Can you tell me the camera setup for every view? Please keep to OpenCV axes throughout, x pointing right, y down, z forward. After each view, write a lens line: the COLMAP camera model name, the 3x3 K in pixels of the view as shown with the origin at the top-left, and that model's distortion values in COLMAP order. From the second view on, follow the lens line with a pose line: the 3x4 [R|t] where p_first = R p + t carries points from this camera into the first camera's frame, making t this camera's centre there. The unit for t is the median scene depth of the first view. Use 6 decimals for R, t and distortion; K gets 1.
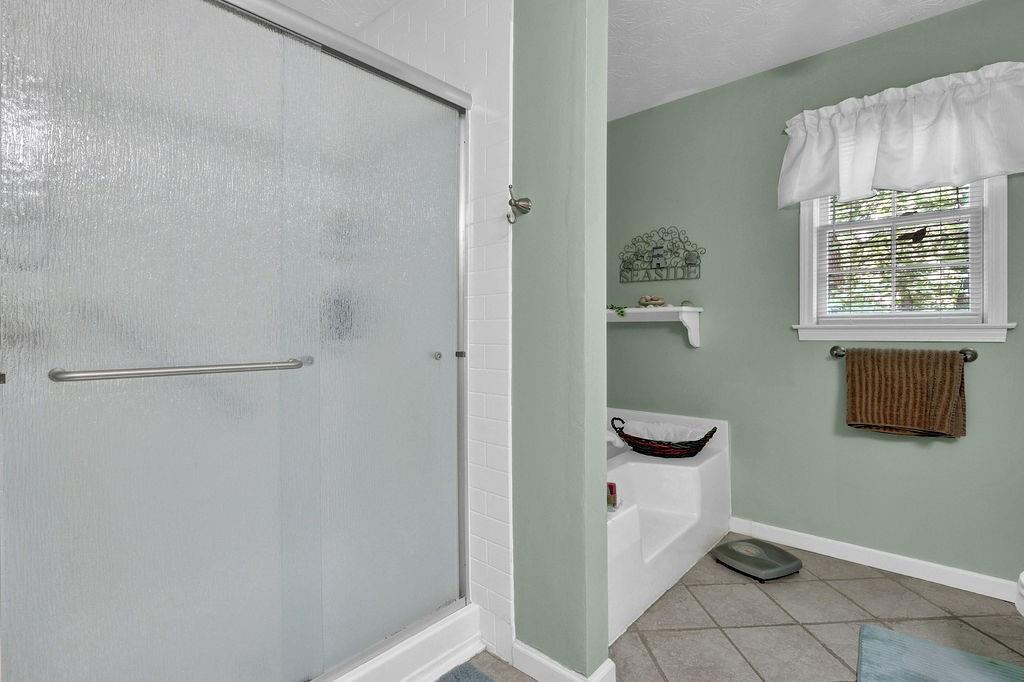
lens RADIAL K [[482.9, 0, 505.7], [0, 482.9, 336.2], [0, 0, 1]] dist [-0.008638, -0.001427]
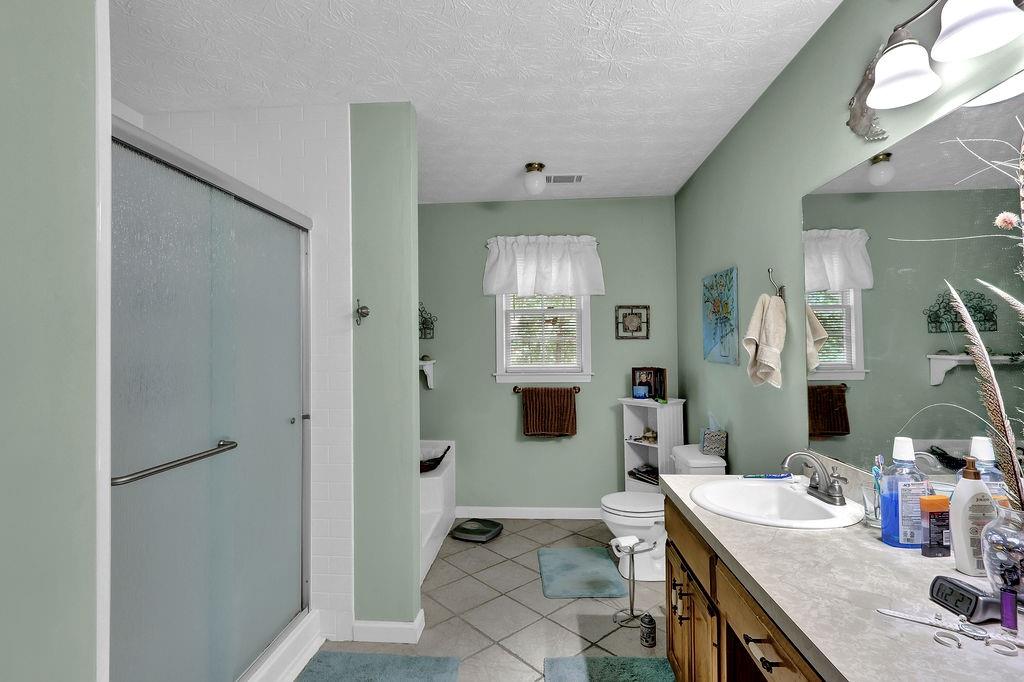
lens RADIAL K [[482.9, 0, 515.2], [0, 482.9, 340.8], [0, 0, 1]] dist [-0.008638, -0.001427]
pose [[0.777234, 0.005021, 0.629192, -0.358808], [0.011671, 0.999681, -0.022395, -0.101239], [-0.629103, 0.024750, 0.776928, -0.278682]]
